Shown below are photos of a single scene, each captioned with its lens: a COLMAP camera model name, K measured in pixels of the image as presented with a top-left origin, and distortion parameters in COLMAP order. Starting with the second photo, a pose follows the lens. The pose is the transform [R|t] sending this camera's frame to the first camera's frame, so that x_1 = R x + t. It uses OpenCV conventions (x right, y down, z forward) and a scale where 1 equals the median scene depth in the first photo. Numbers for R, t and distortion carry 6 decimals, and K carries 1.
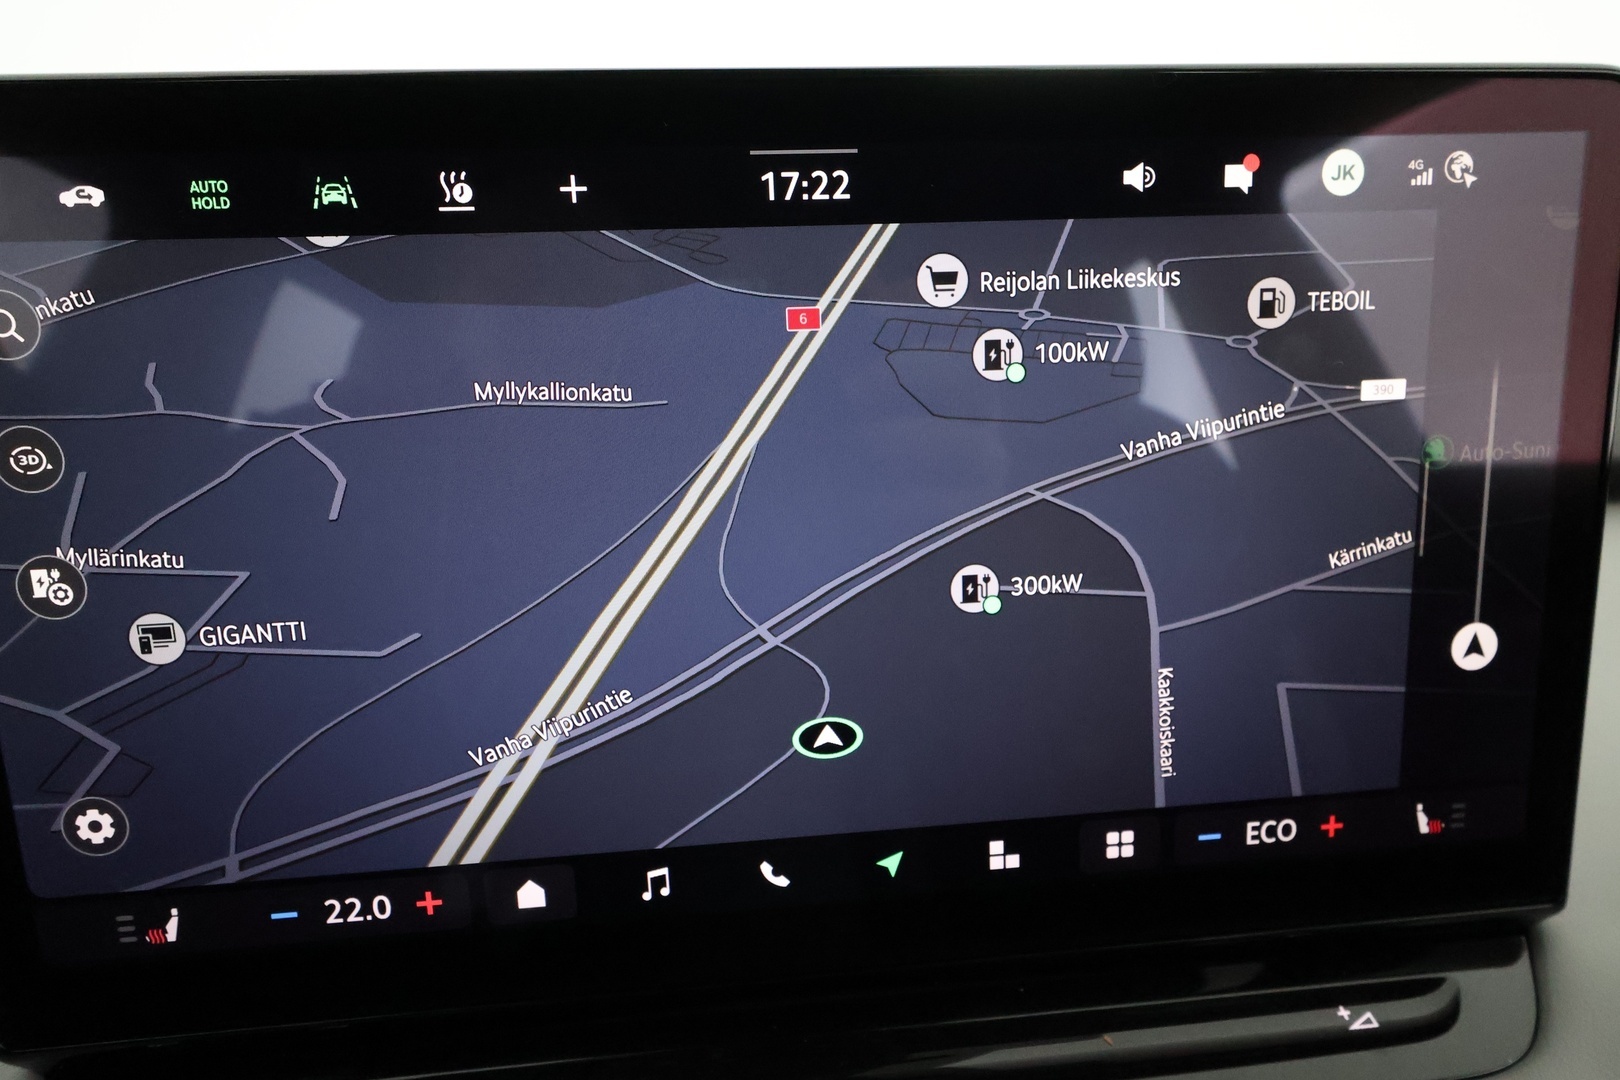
lens RADIAL K [[783.9, 0, 810.0], [0, 783.9, 540.0], [0, 0, 1]] dist [0.001565, 0.000971]
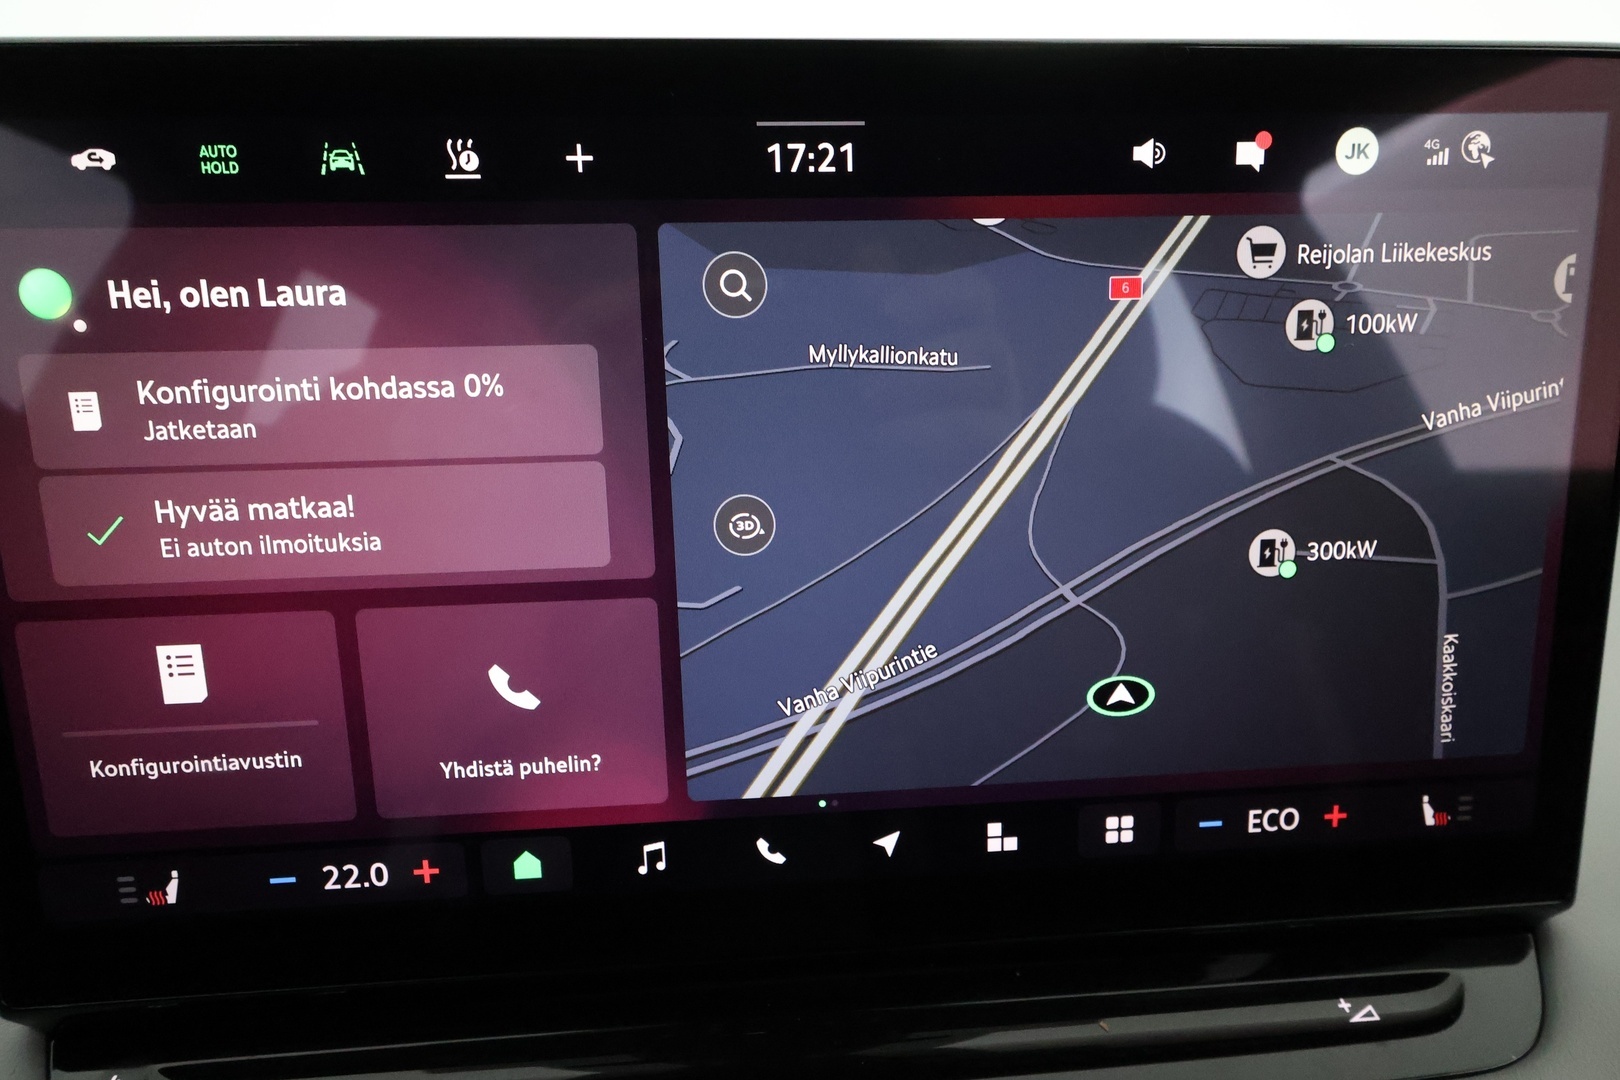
lens RADIAL K [[789.9, 0, 808.7], [0, 789.9, 512.4], [0, 0, 1]] dist [0.002284, -0.000627]
pose [[0.999772, 0.016839, -0.013153, -0.387474], [-0.016860, 0.999857, -0.001501, 0.020886], [0.013126, 0.001723, 0.999912, -0.042296]]
